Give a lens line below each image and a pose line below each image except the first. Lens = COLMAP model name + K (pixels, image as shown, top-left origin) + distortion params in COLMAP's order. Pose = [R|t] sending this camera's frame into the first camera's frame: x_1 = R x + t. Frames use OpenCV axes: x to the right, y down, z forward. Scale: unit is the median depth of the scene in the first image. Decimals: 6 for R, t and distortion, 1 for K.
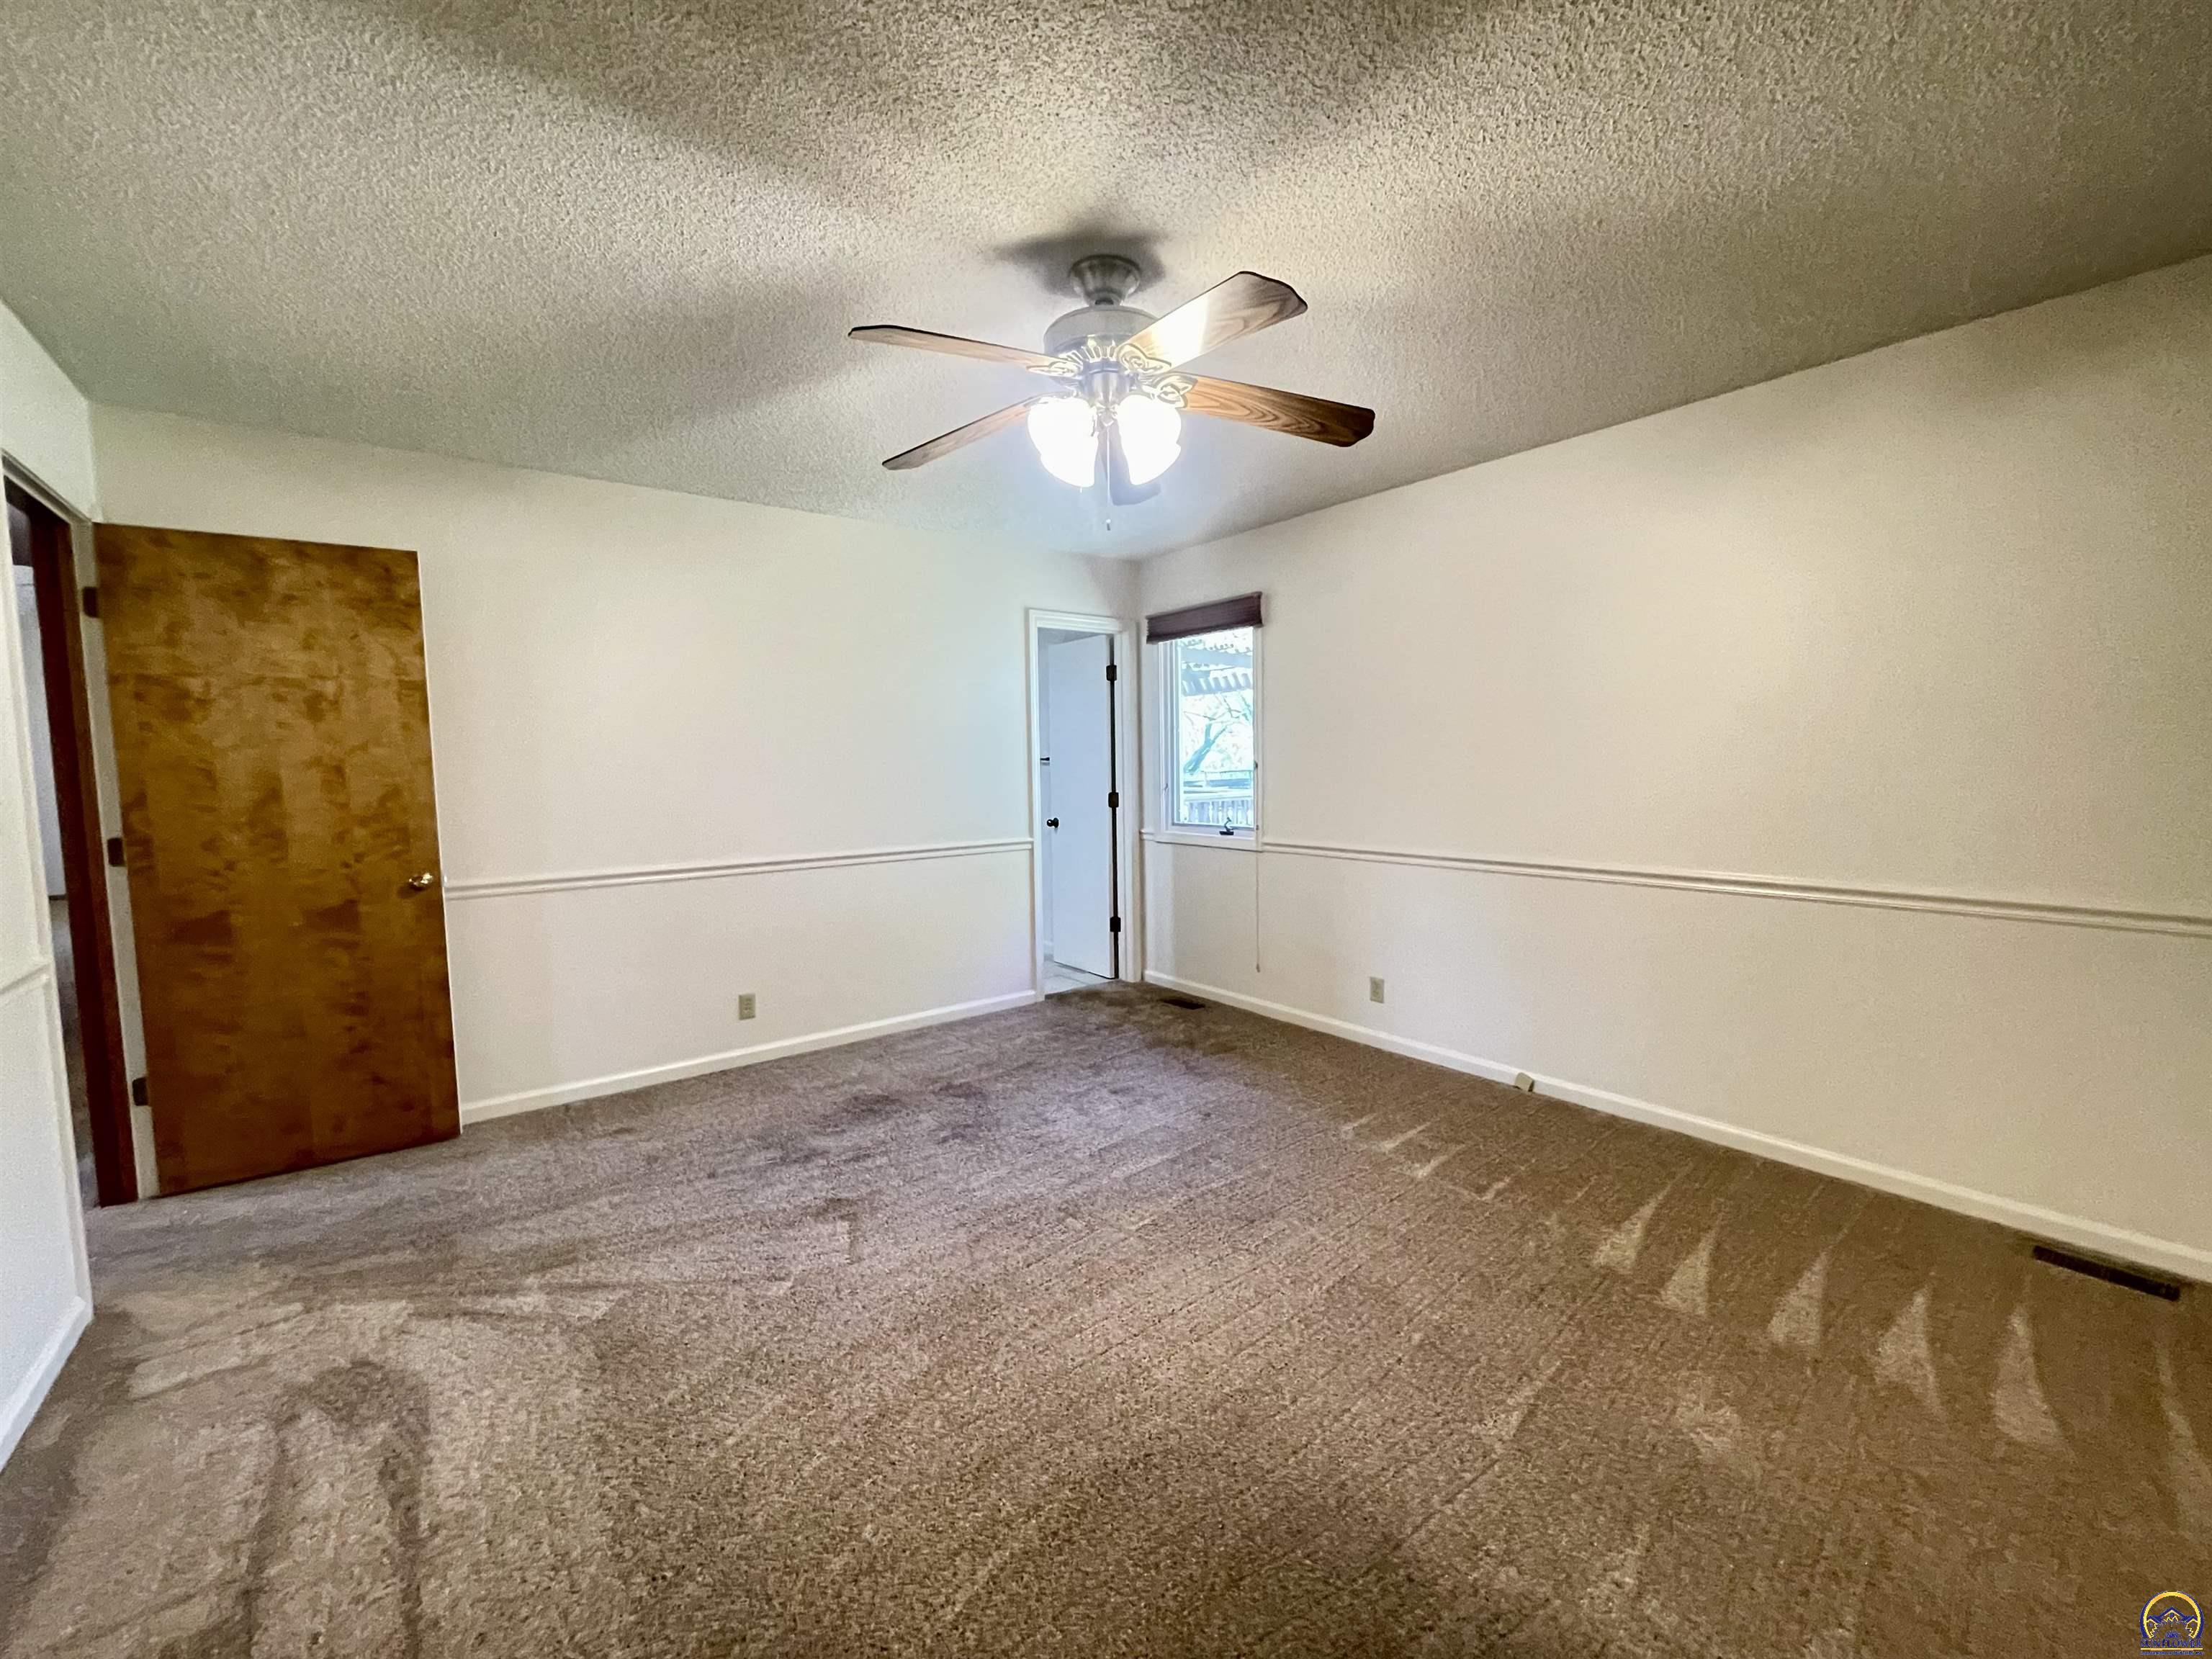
lens RADIAL K [[896.8, 0, 1080.9], [0, 896.8, 826.7], [0, 0, 1]] dist [-0.000486, -0.000135]
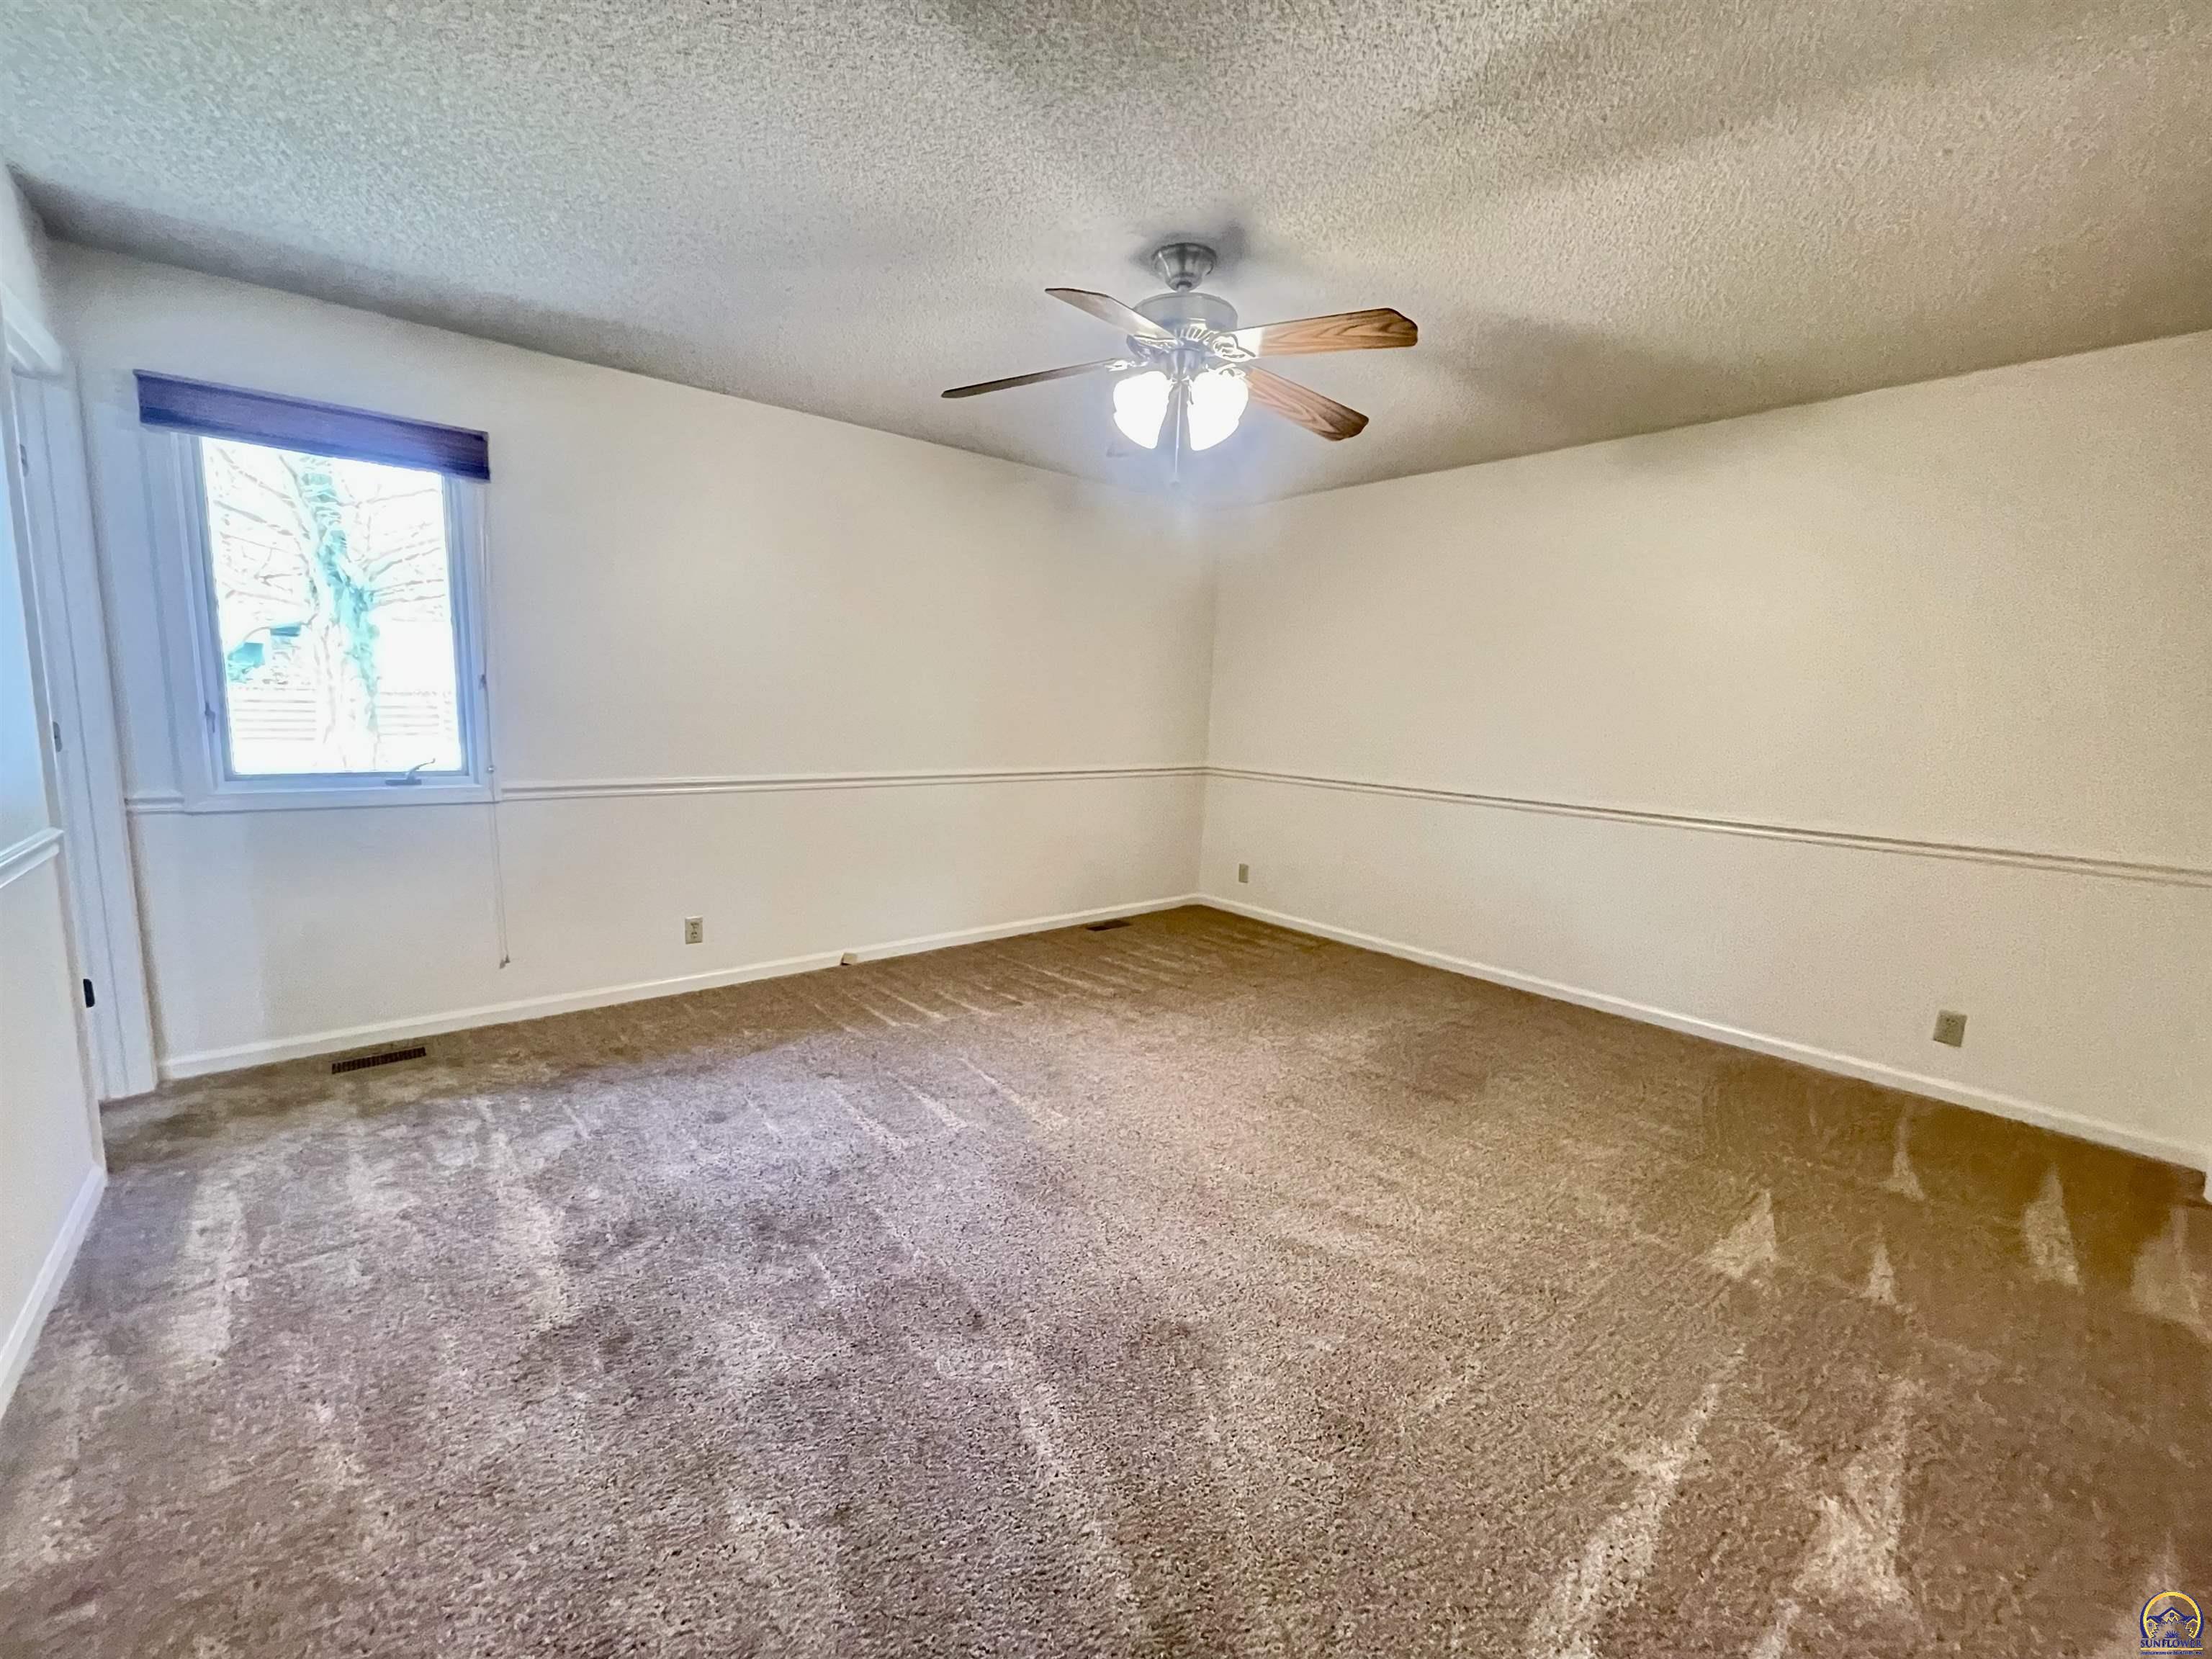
lens RADIAL K [[896.8, 0, 1080.9], [0, 896.8, 826.7], [0, 0, 1]] dist [-0.000486, -0.000135]
pose [[-0.055046, -0.120417, 0.991196, -0.698708], [0.040735, 0.991604, 0.122729, -0.028544], [-0.997653, 0.047132, -0.049678, 0.727231]]
